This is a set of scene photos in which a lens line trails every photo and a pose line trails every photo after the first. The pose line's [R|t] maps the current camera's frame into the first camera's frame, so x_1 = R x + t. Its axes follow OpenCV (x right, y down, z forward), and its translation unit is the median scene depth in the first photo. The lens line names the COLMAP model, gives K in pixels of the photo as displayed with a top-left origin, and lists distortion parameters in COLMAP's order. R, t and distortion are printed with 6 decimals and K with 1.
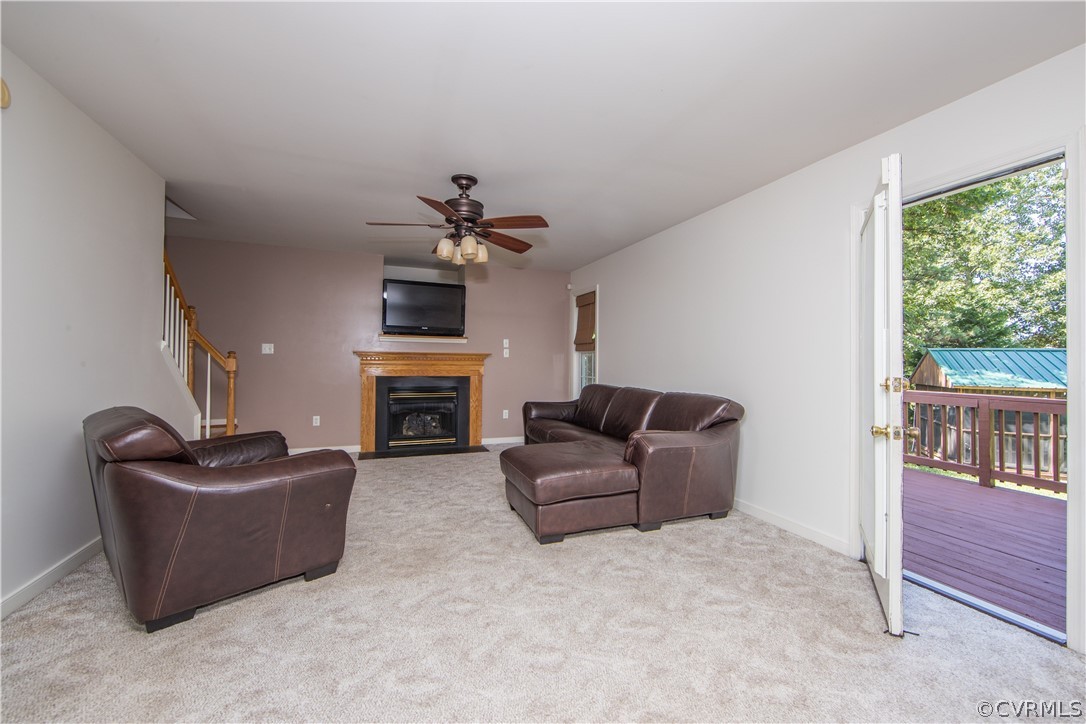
lens RADIAL K [[445.0, 0, 545.8], [0, 445.0, 355.0], [0, 0, 1]] dist [-0.001158, -0.000147]
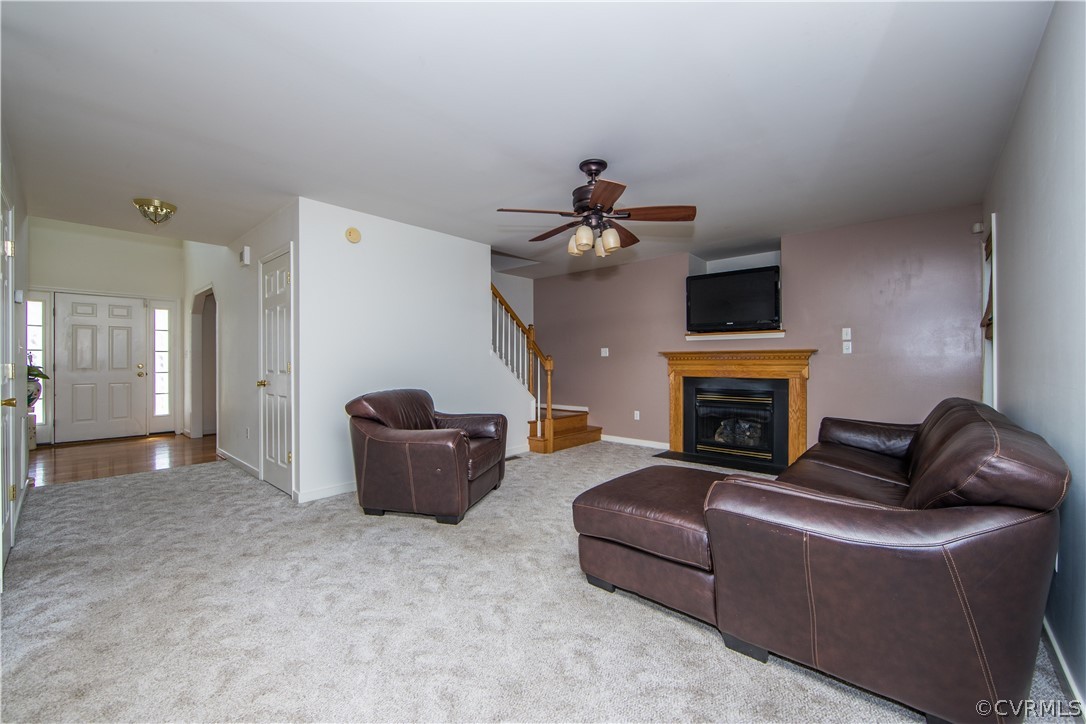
lens RADIAL K [[431.8, 0, 543.0], [0, 431.8, 362.0], [0, 0, 1]] dist [-0.001484, 0.000088]
pose [[0.455454, -0.009841, -0.890205, 0.548669], [0.021858, 0.999761, 0.000130, 0.014180], [0.889991, -0.019517, 0.455561, 0.471951]]
